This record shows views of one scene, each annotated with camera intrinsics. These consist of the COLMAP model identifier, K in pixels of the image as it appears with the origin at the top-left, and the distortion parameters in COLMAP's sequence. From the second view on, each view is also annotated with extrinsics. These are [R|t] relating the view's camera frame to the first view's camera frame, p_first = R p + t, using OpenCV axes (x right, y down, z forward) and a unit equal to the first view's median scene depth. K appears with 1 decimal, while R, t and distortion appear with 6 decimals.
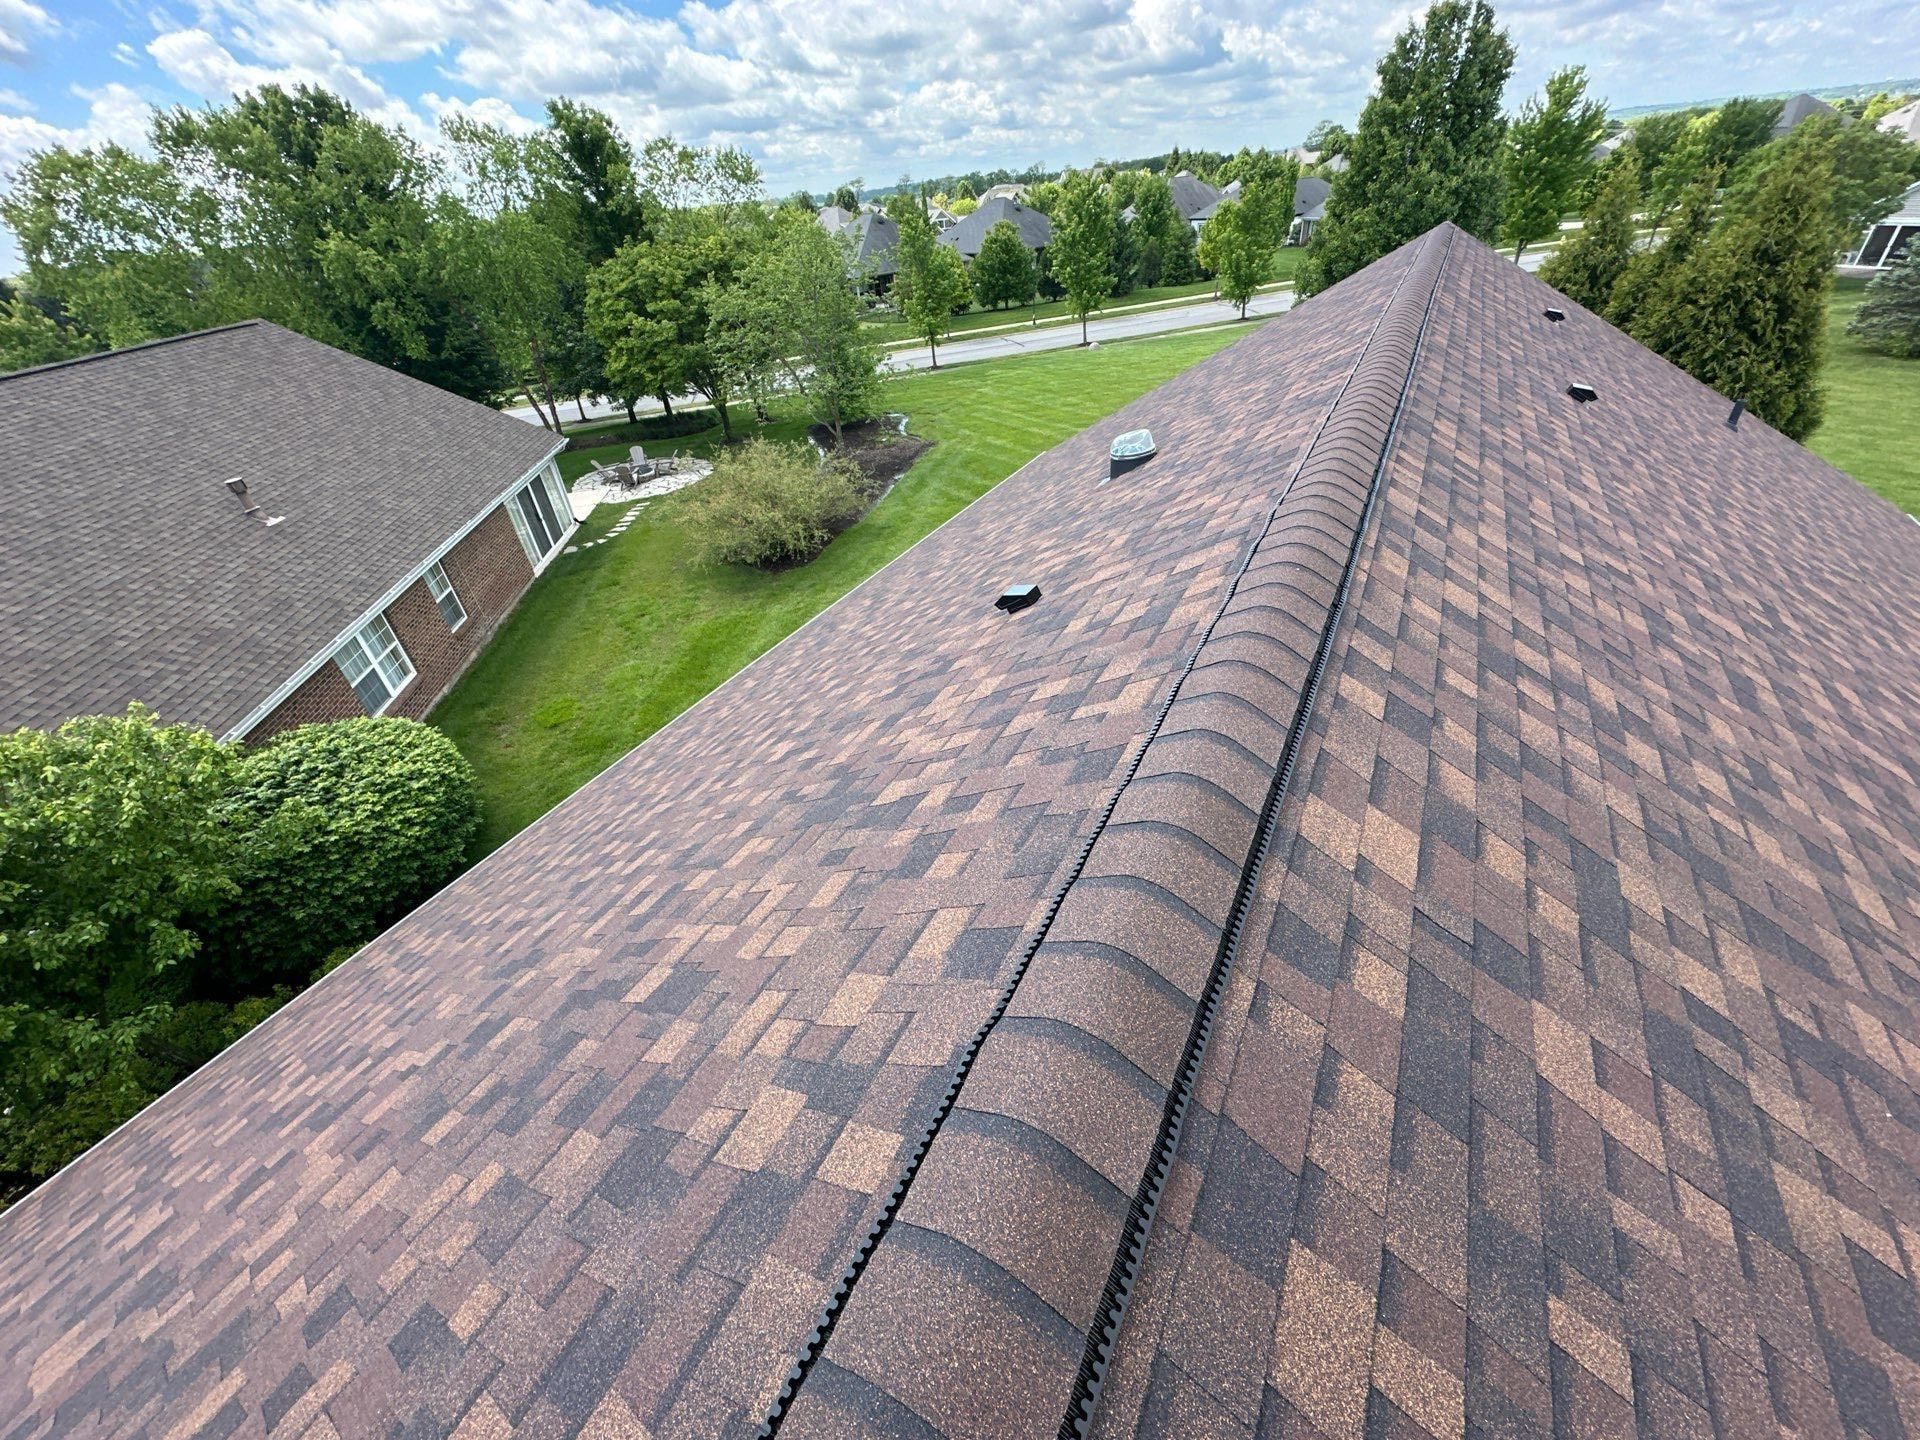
lens RADIAL K [[762.4, 0, 959.8], [0, 762.4, 716.6], [0, 0, 1]] dist [-0.003143, 0.000592]
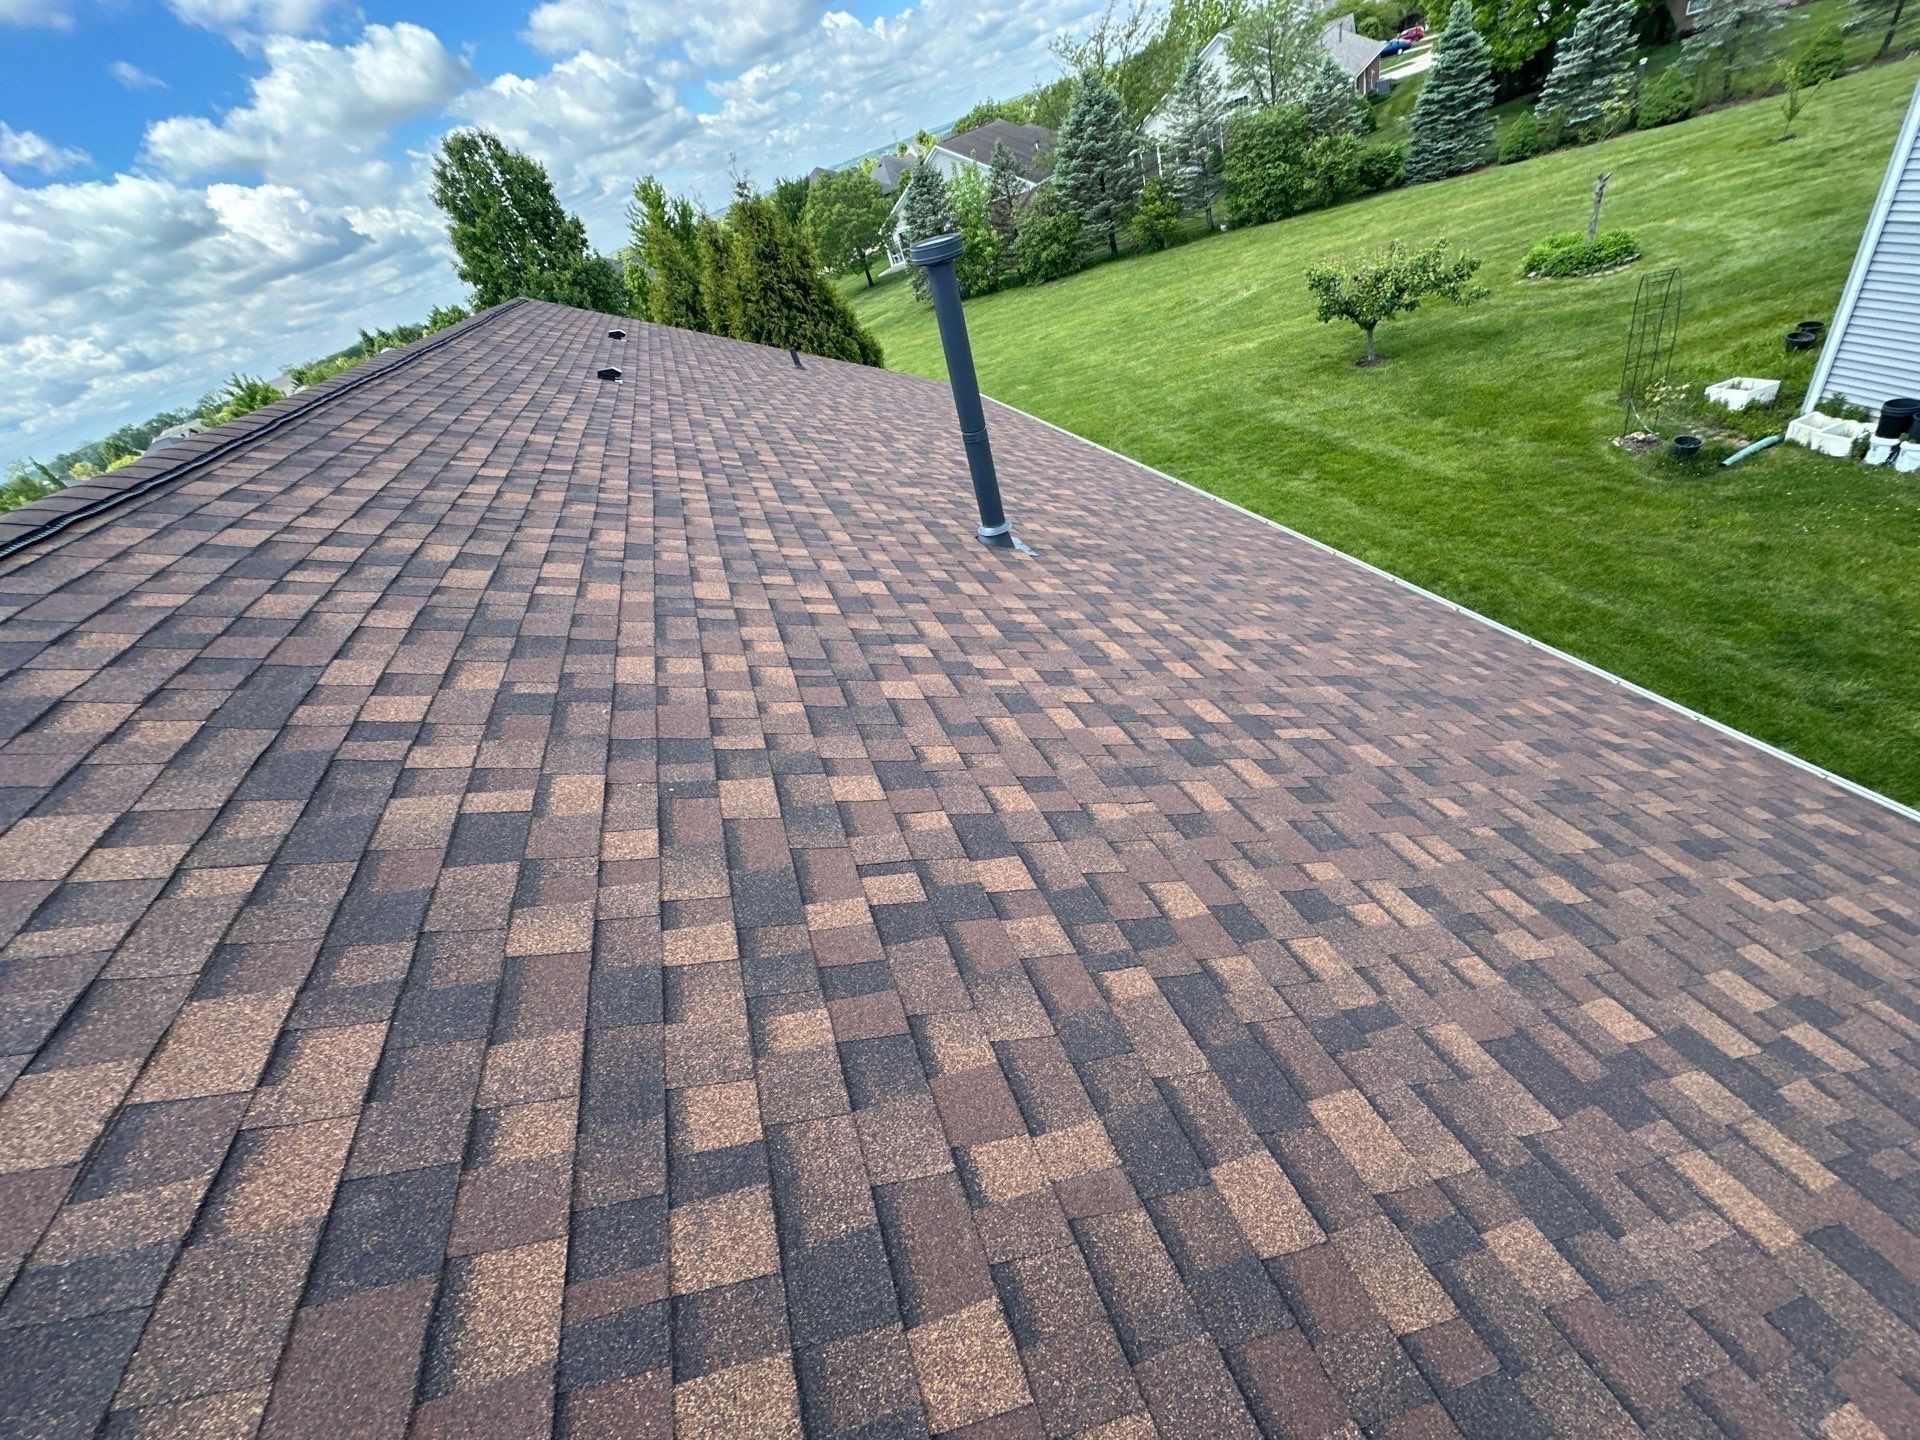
lens RADIAL K [[755.9, 0, 960.0], [0, 755.9, 720.0], [0, 0, 1]] dist [-0.000830, 0.000651]
pose [[0.649345, -0.550253, 0.524951, 0.168295], [0.606410, 0.791195, 0.079223, 0.138630], [-0.458931, 0.266893, 0.847438, -0.048036]]
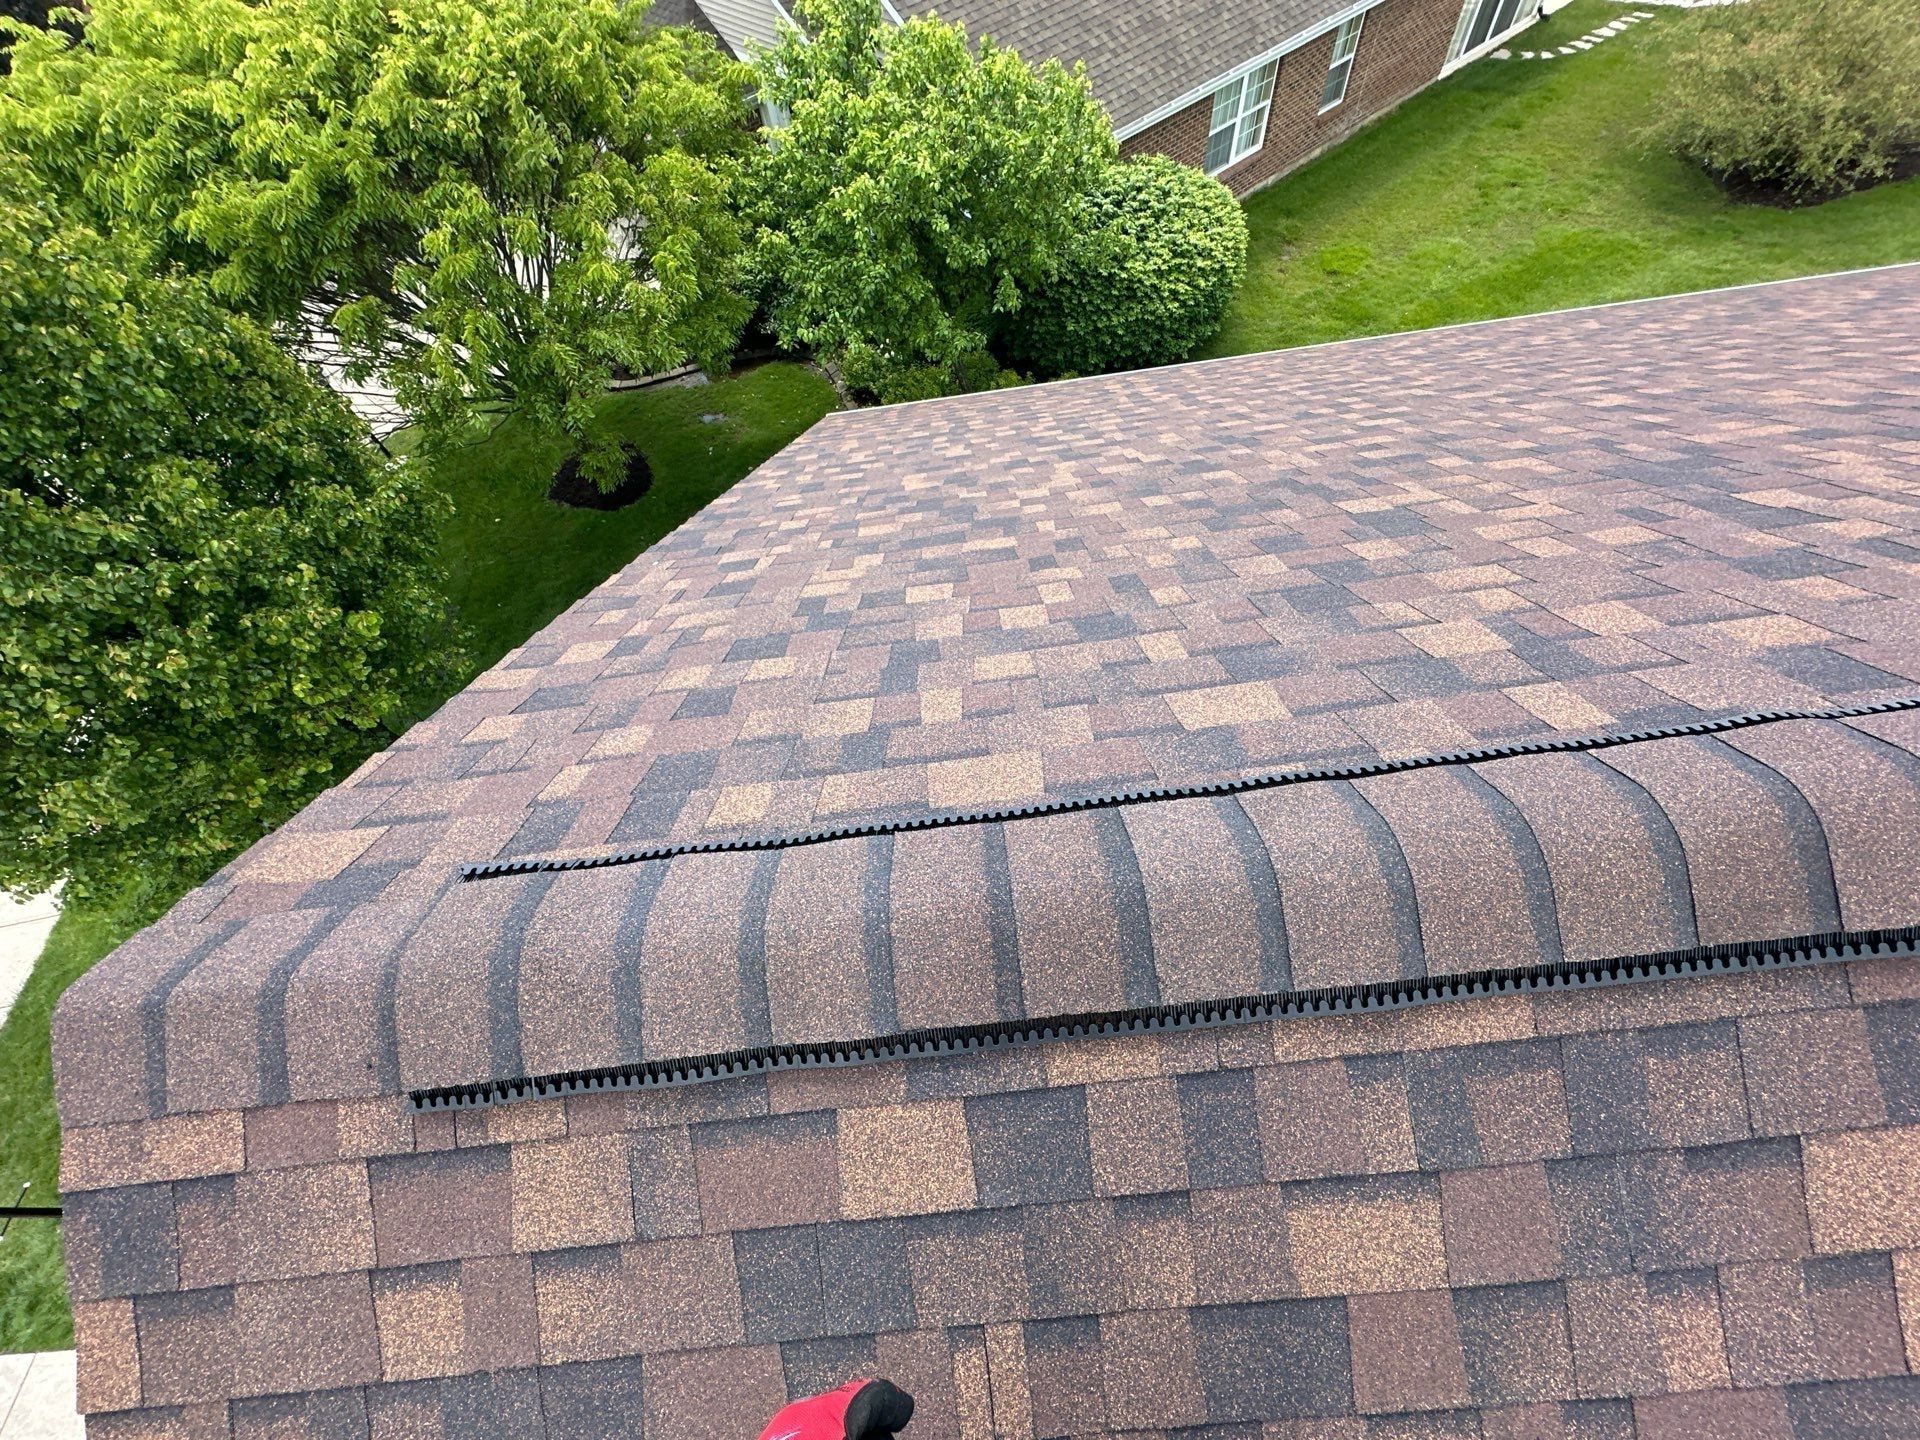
lens RADIAL K [[762.4, 0, 959.8], [0, 762.4, 716.6], [0, 0, 1]] dist [-0.003143, 0.000592]
pose [[0.551112, 0.719956, -0.421829, -0.015276], [-0.432841, 0.678853, 0.593133, 0.038273], [0.713389, -0.144298, 0.685751, -0.032510]]
